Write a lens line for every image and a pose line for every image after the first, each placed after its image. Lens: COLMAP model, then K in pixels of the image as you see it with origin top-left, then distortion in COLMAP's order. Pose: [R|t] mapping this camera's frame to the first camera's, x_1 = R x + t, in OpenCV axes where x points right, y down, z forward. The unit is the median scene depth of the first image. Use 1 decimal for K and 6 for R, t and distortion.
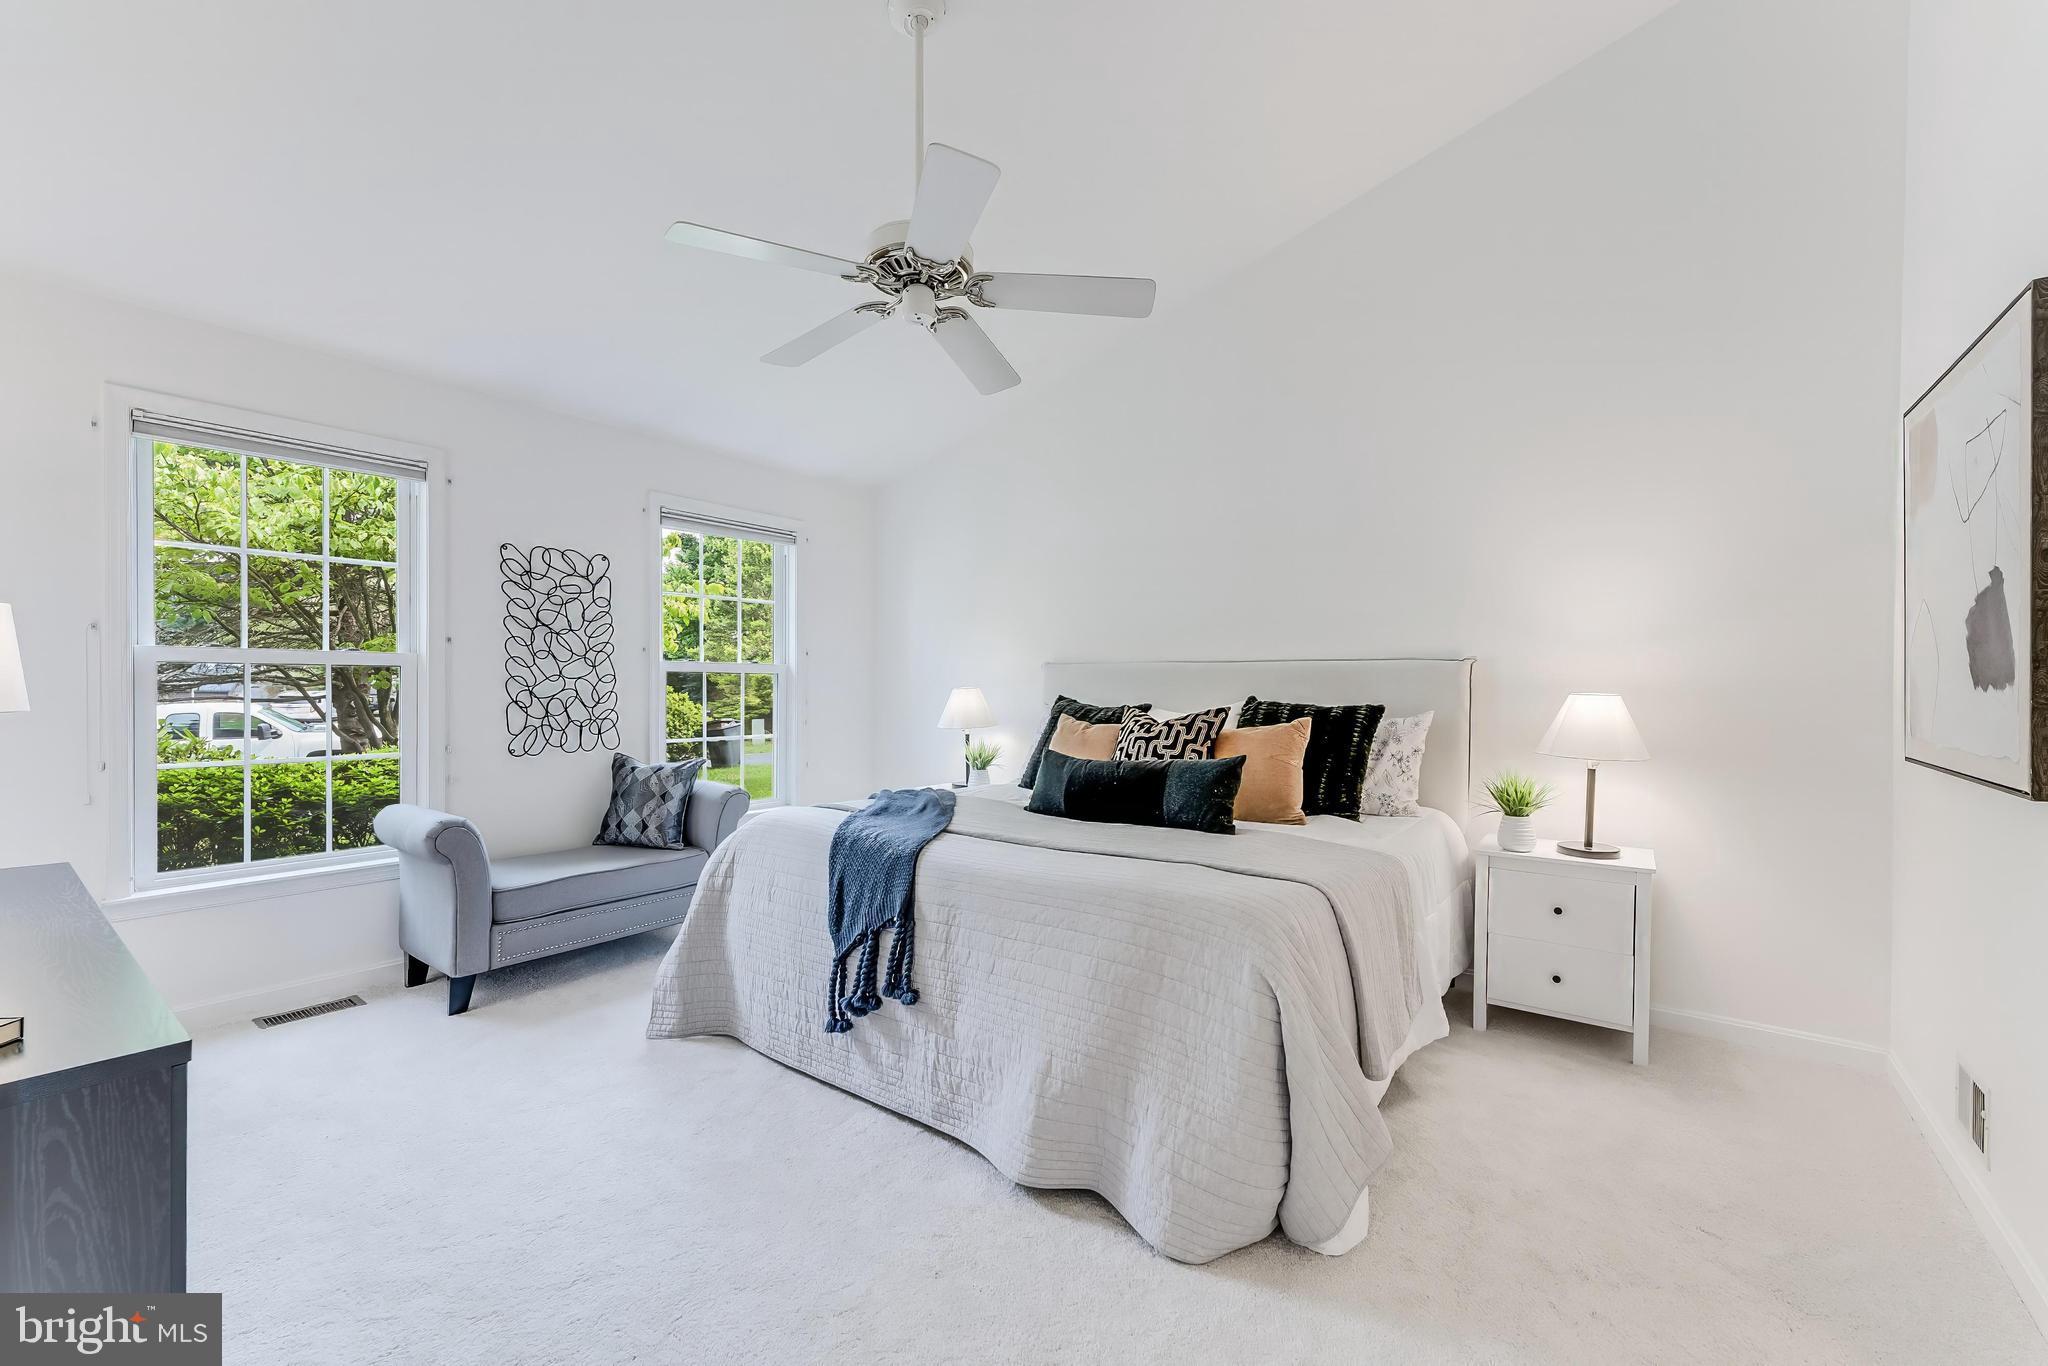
lens RADIAL K [[835.5, 0, 1030.3], [0, 835.5, 680.2], [0, 0, 1]] dist [-0.000227, 0.000024]
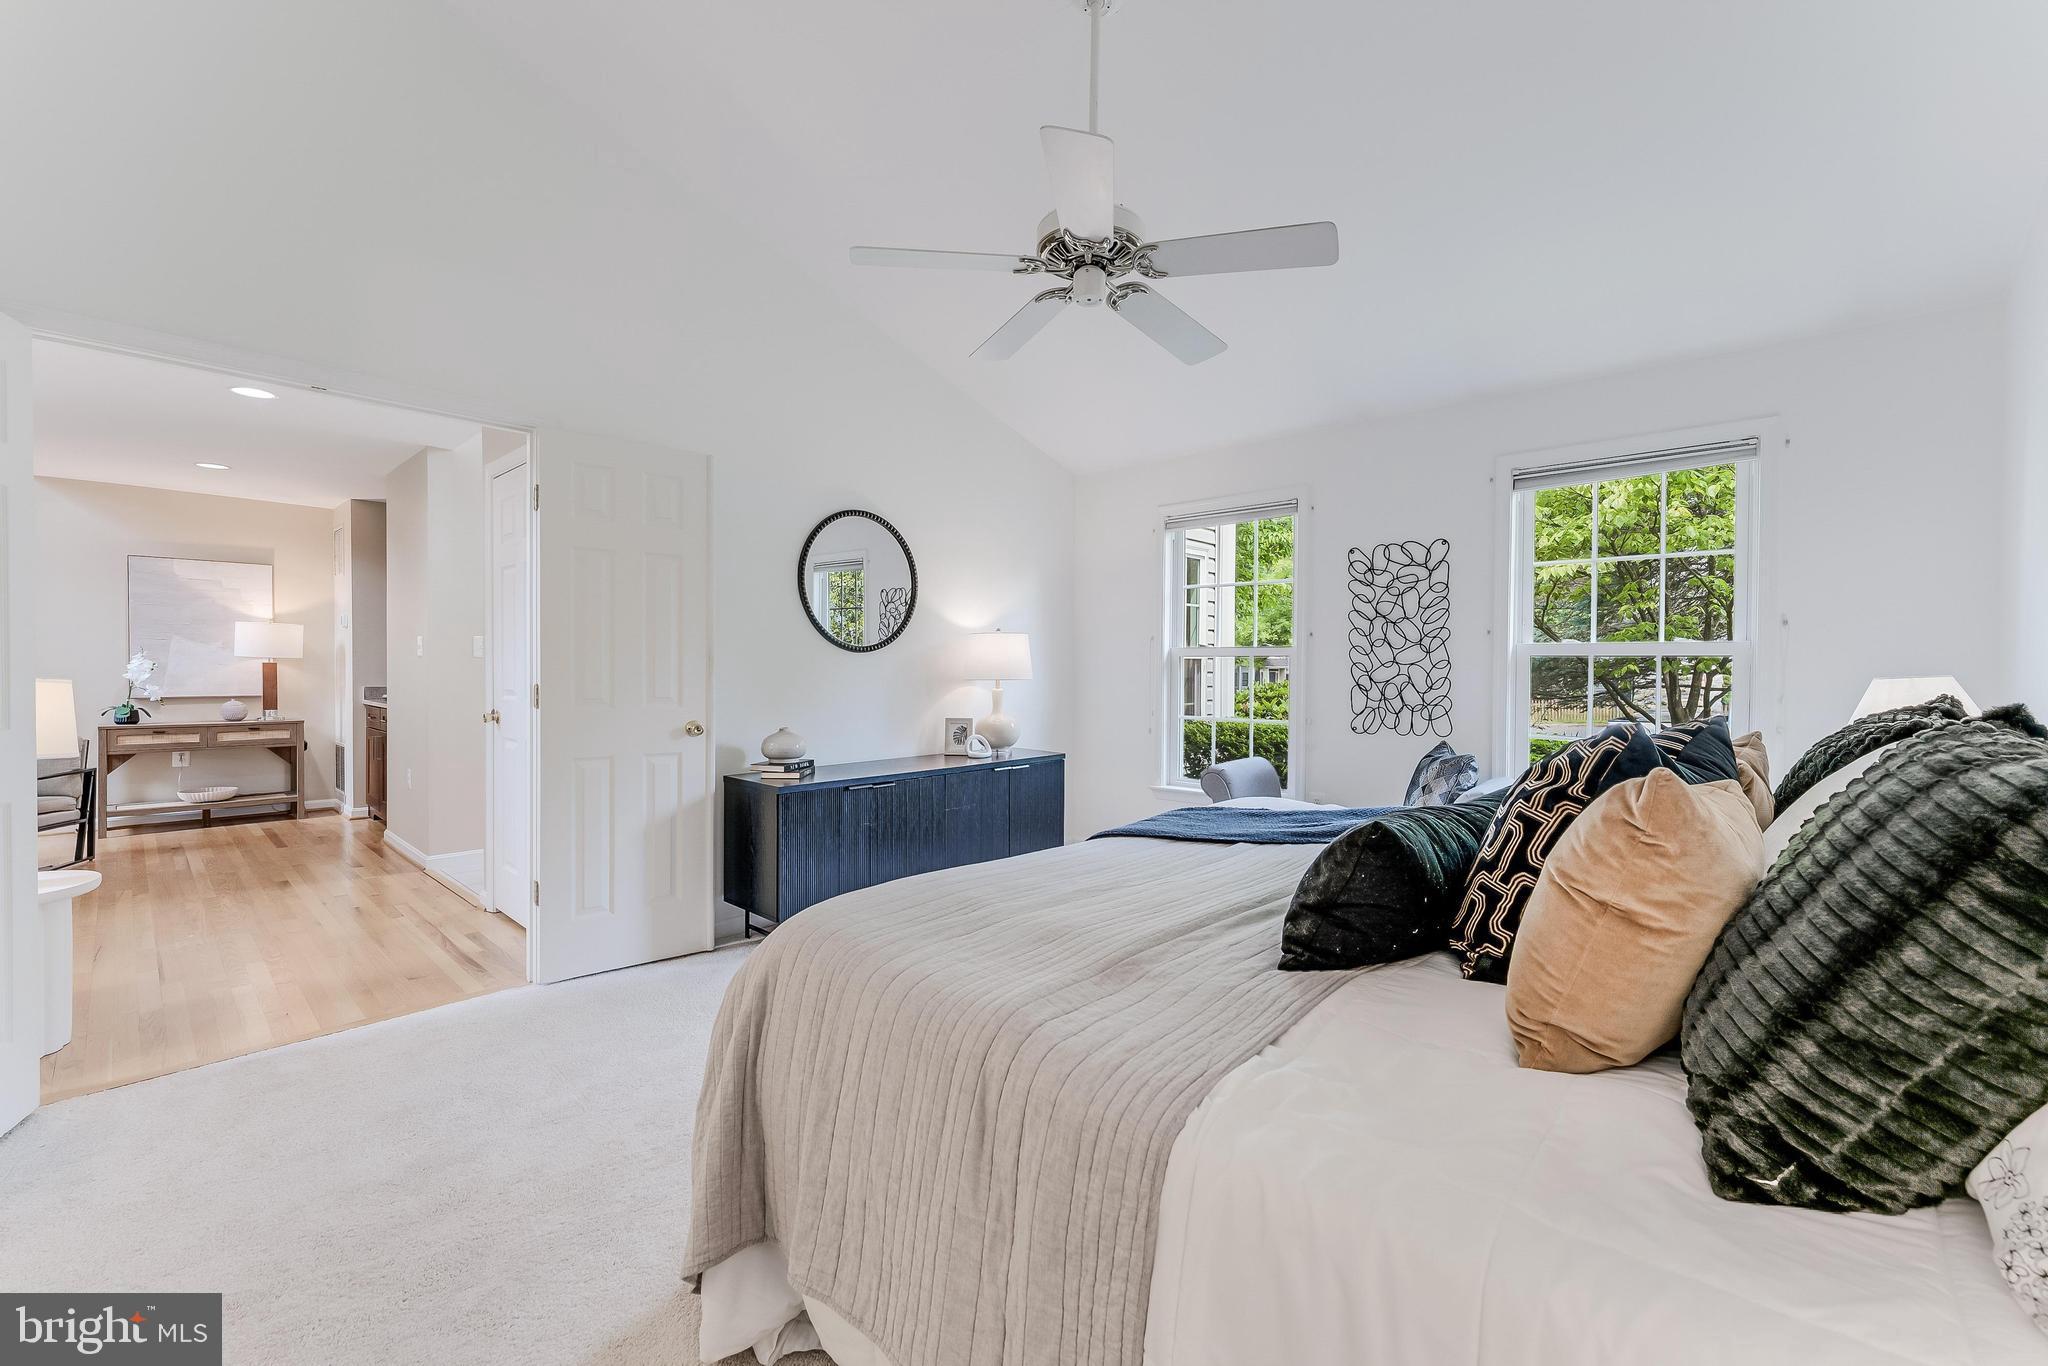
lens RADIAL K [[828.2, 0, 1034.8], [0, 828.2, 670.4], [0, 0, 1]] dist [0.000716, -0.000116]
pose [[-0.089881, -0.003060, -0.995948, 0.637761], [-0.002889, 0.999992, -0.002812, 0.011477], [0.995948, 0.002624, -0.089889, 0.768688]]
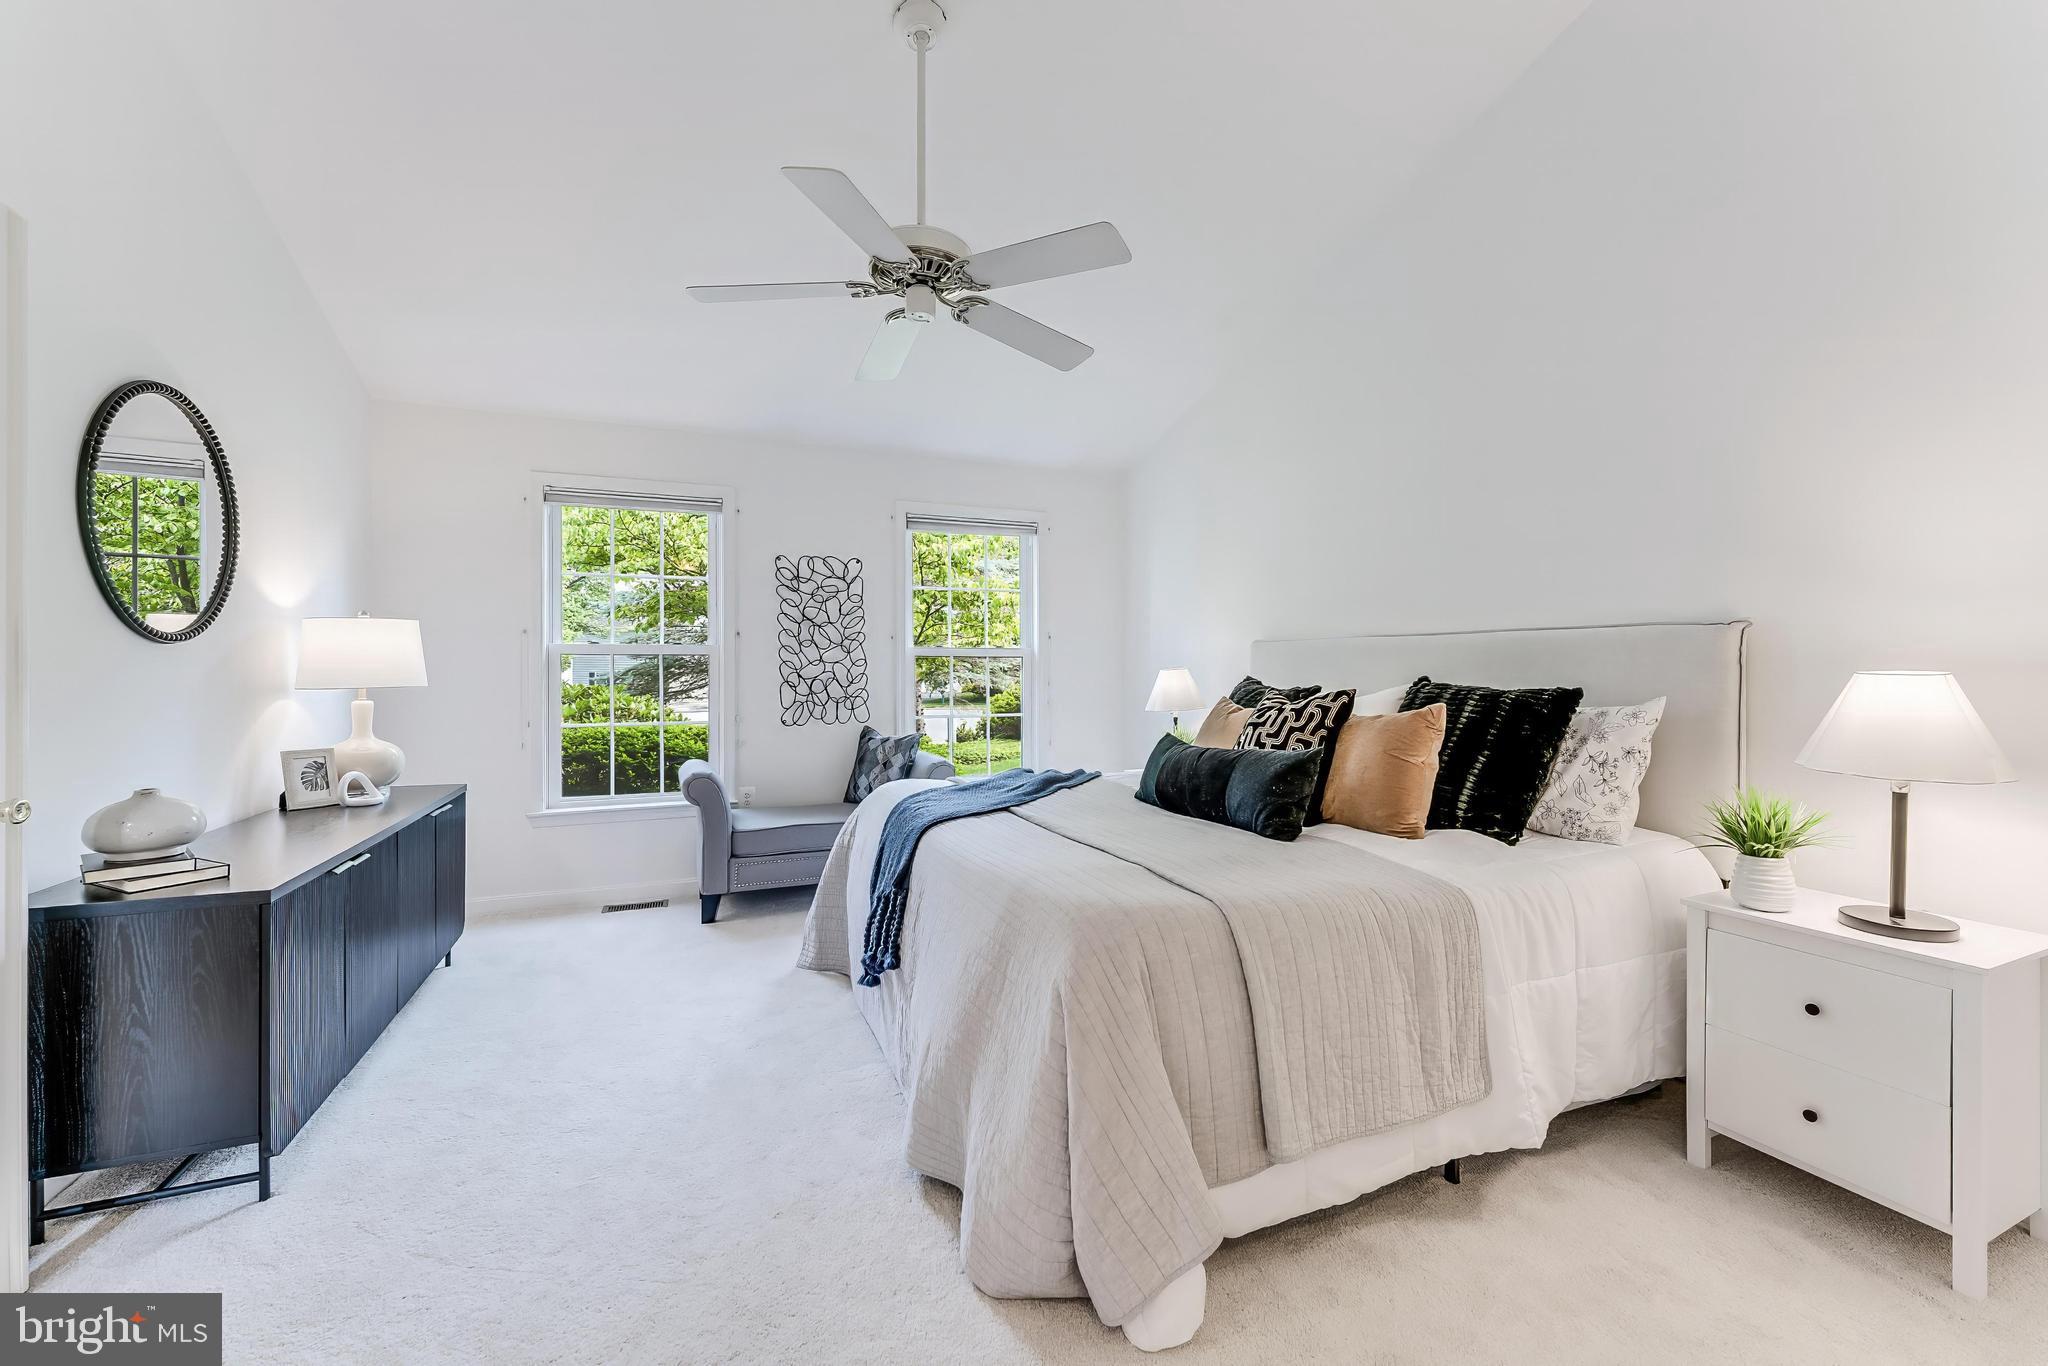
lens RADIAL K [[838.4, 0, 1032.3], [0, 838.4, 652.2], [0, 0, 1]] dist [0.000638, -0.000120]
pose [[0.865489, -0.015574, -0.500685, 0.377968], [0.008907, 0.999837, -0.015704, 0.005098], [0.500848, 0.009132, 0.865487, 0.118732]]
